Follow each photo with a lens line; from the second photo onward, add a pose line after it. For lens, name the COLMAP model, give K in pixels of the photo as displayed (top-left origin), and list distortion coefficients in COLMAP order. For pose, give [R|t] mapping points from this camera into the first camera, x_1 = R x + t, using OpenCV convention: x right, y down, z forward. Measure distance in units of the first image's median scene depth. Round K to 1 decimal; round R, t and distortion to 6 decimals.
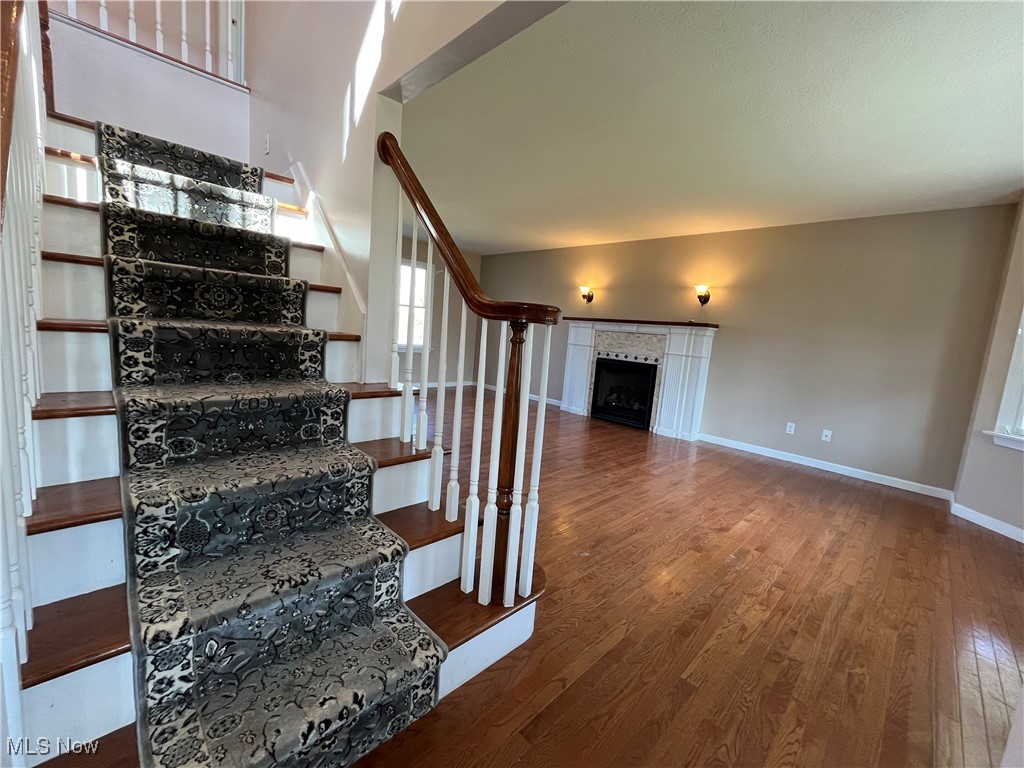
lens RADIAL K [[415.8, 0, 514.9], [0, 415.8, 383.7], [0, 0, 1]] dist [-0.002786, 0.000094]
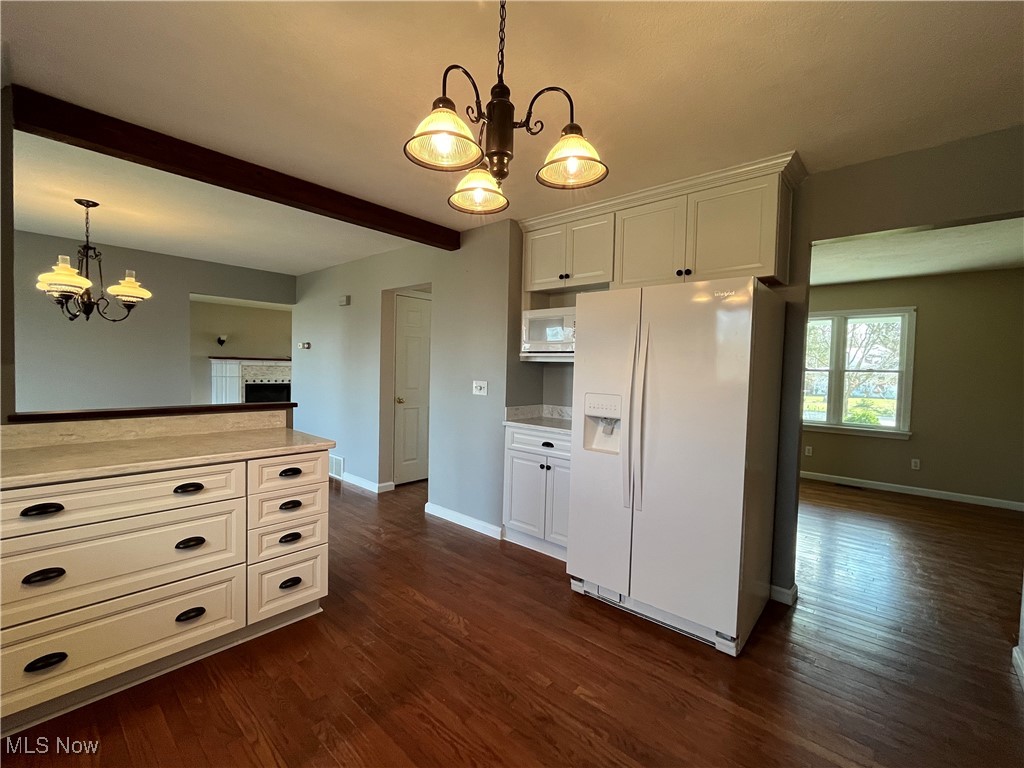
lens RADIAL K [[415.8, 0, 512.4], [0, 415.8, 384.3], [0, 0, 1]] dist [-0.002786, 0.000094]
pose [[-0.088416, -0.116586, 0.989237, -3.201987], [0.095088, 0.987603, 0.124892, -0.370751], [-0.991535, 0.105107, -0.076234, 0.426632]]
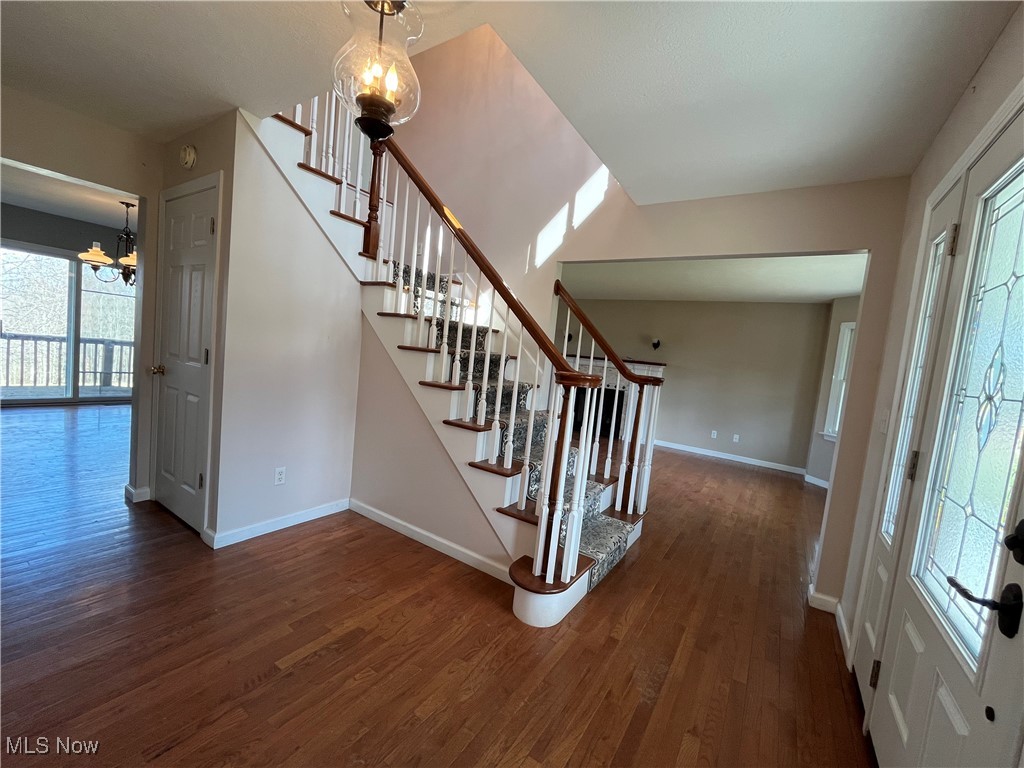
lens RADIAL K [[415.8, 0, 511.1], [0, 415.8, 385.6], [0, 0, 1]] dist [-0.002786, 0.000094]
pose [[0.978228, 0.006272, 0.207438, -0.668578], [0.000200, 0.999514, -0.031163, -0.041815], [-0.207532, 0.030526, 0.977752, -0.593633]]
